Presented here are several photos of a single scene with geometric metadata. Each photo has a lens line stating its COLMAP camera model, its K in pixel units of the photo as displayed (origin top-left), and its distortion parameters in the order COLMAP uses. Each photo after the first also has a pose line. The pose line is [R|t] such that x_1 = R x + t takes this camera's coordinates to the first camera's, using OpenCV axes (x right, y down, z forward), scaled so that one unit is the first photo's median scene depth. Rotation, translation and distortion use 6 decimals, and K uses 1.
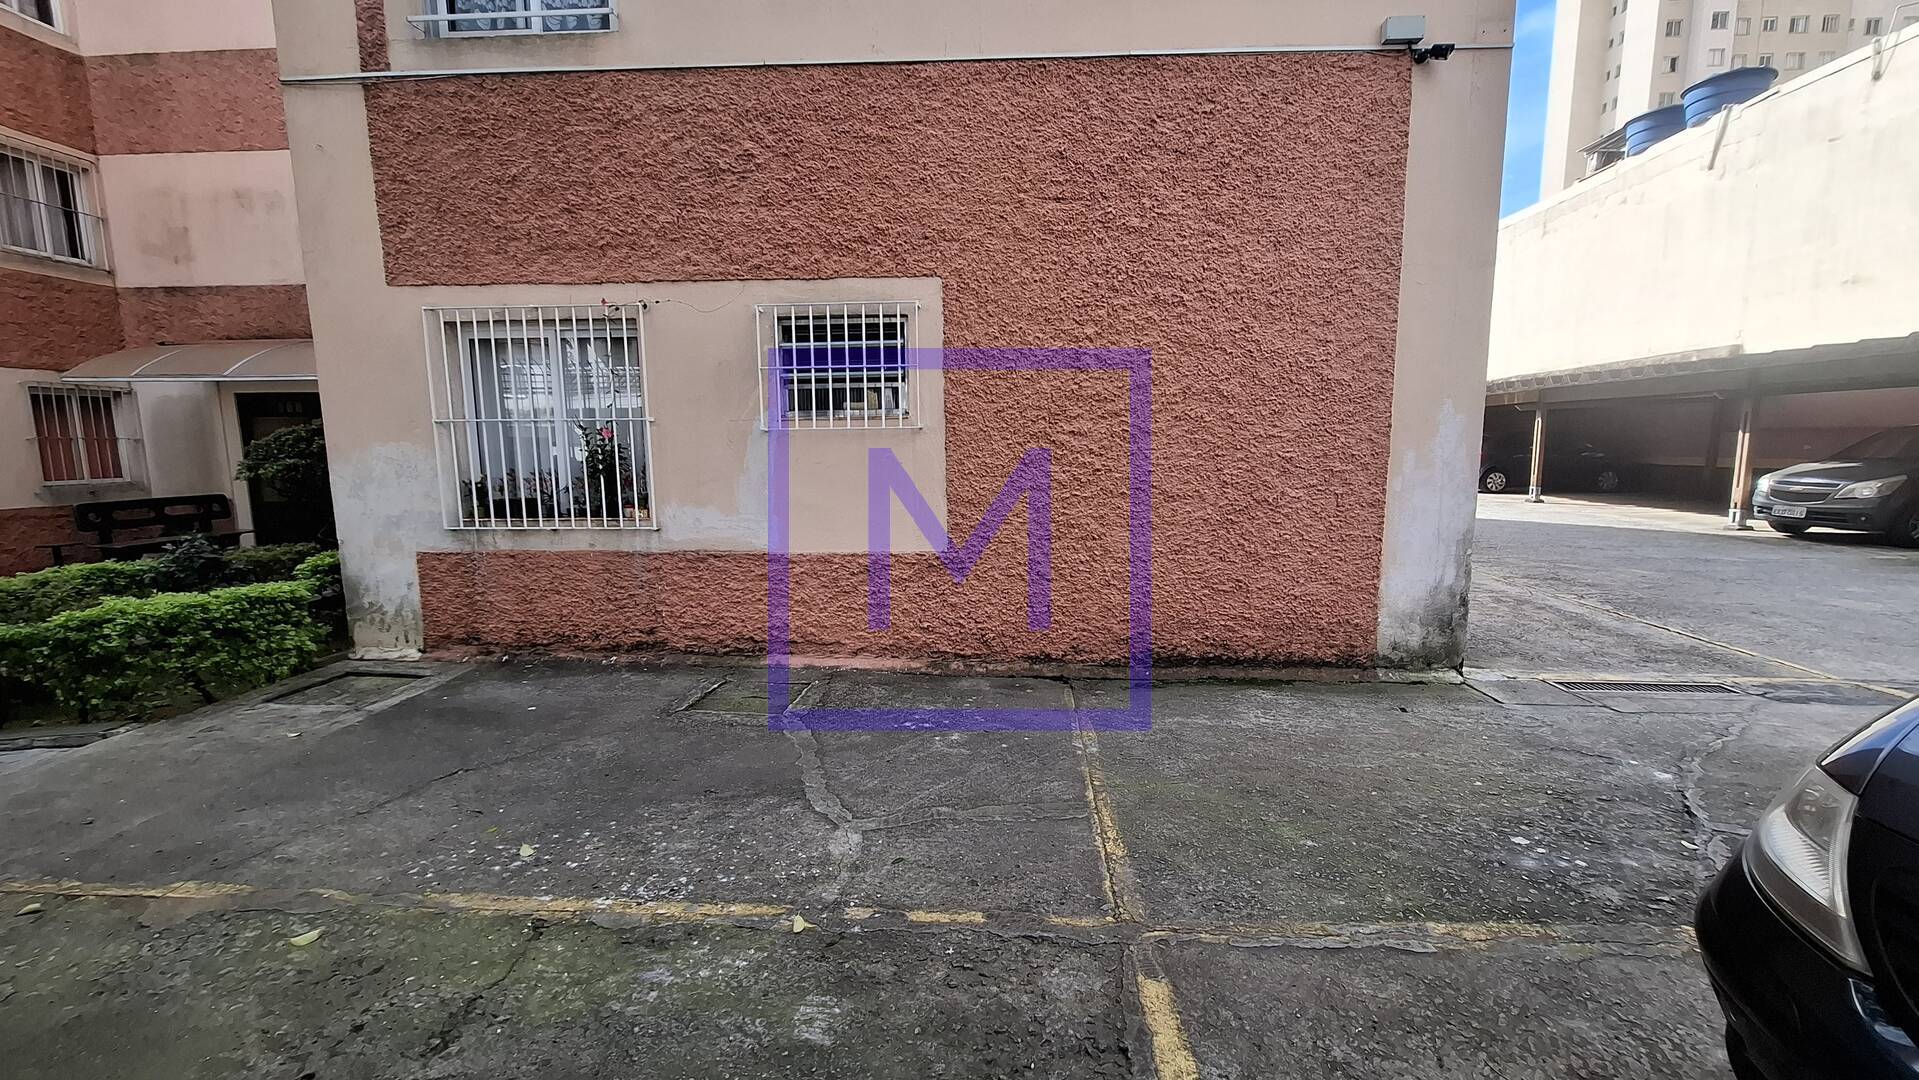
lens RADIAL K [[768.1, 0, 956.9], [0, 768.1, 538.6], [0, 0, 1]] dist [-0.003118, 0.002050]
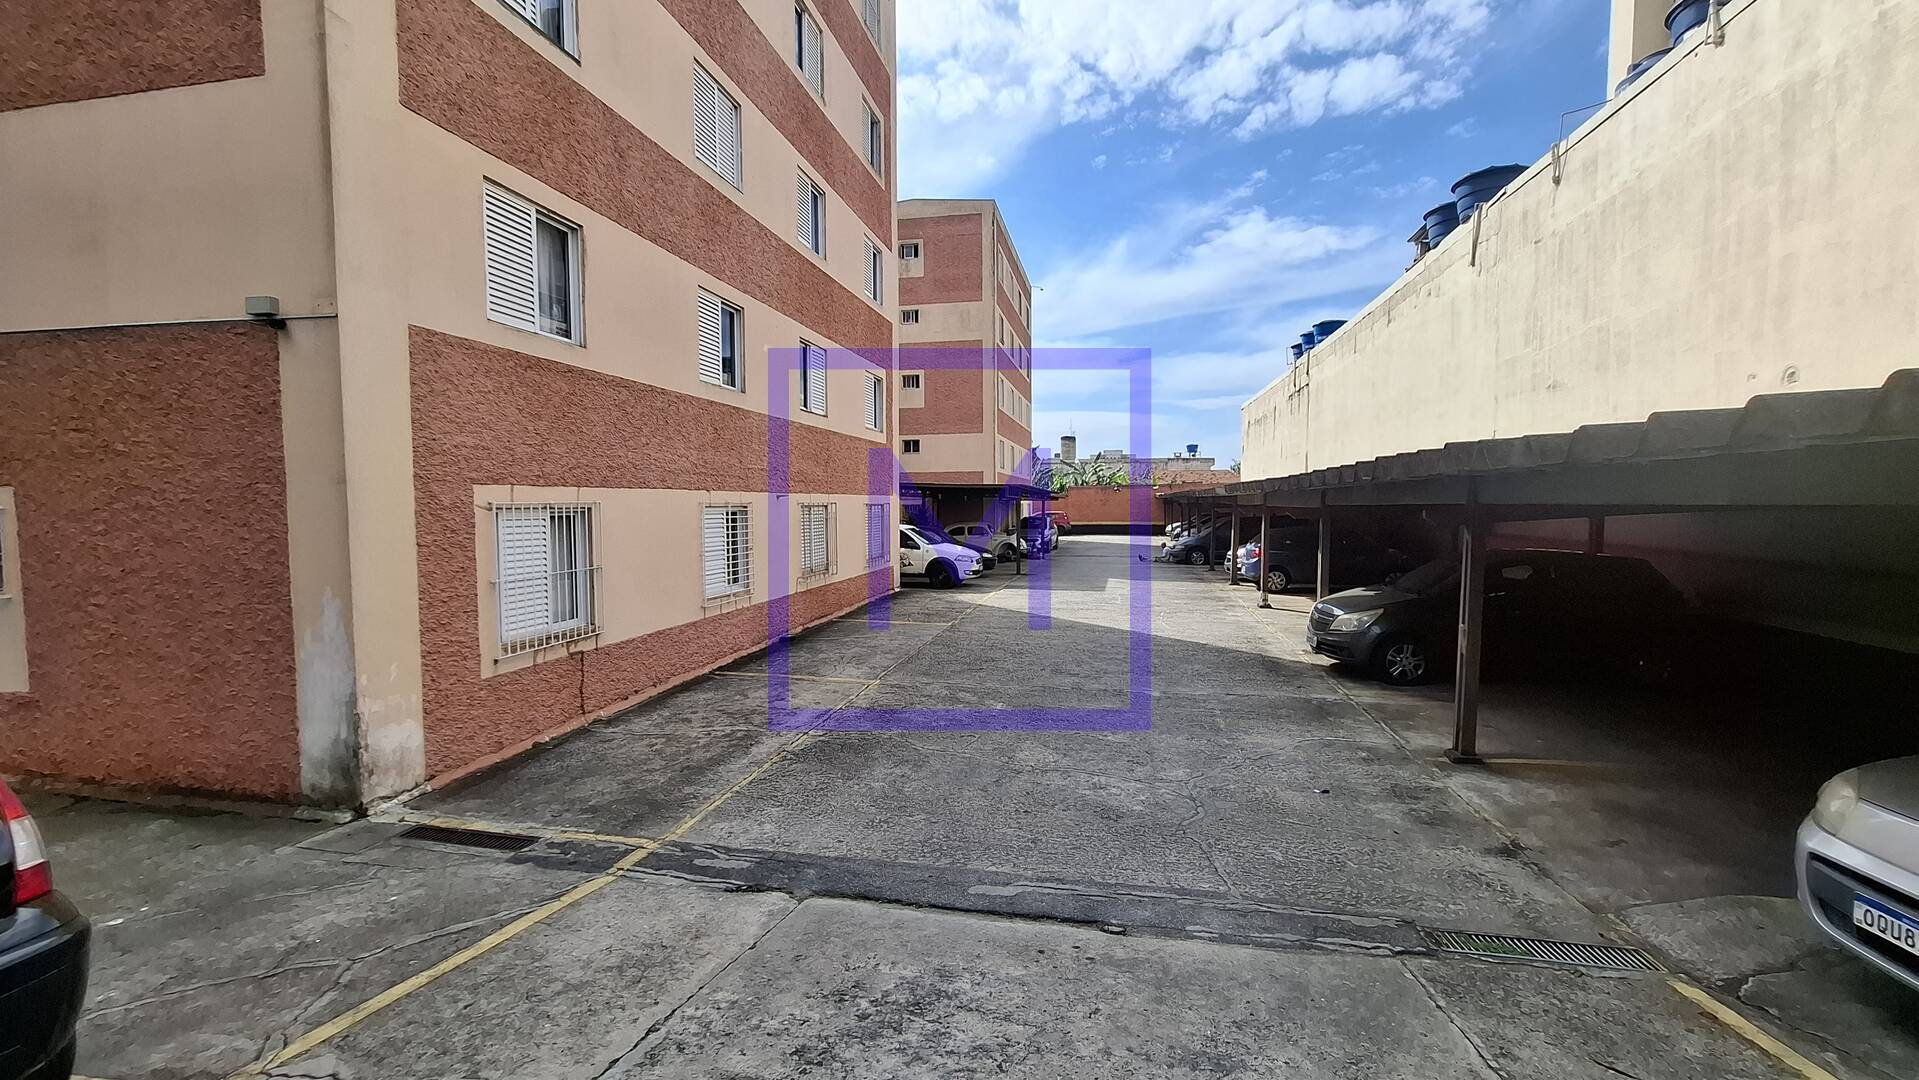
lens RADIAL K [[768.1, 0, 960.9], [0, 768.1, 543.5], [0, 0, 1]] dist [-0.003118, 0.002050]
pose [[0.989867, 0.011024, -0.141572, 1.781769], [-0.021420, 0.997166, -0.072118, -0.180842], [0.140375, 0.074419, 0.987298, -0.074084]]
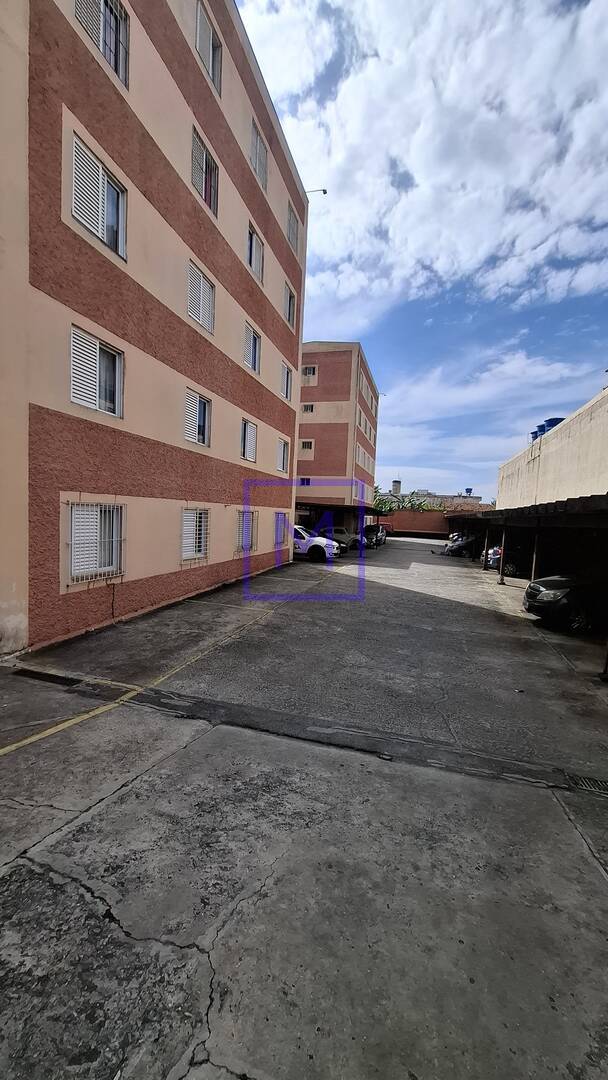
lens RADIAL K [[432.3, 0, 301.1], [0, 432.3, 547.5], [0, 0, 1]] dist [-0.003118, 0.002050]
pose [[0.972428, 0.068872, -0.222801, 1.839112], [-0.081404, 0.995546, -0.047552, -0.173933], [0.218534, 0.064378, 0.973703, -0.063283]]
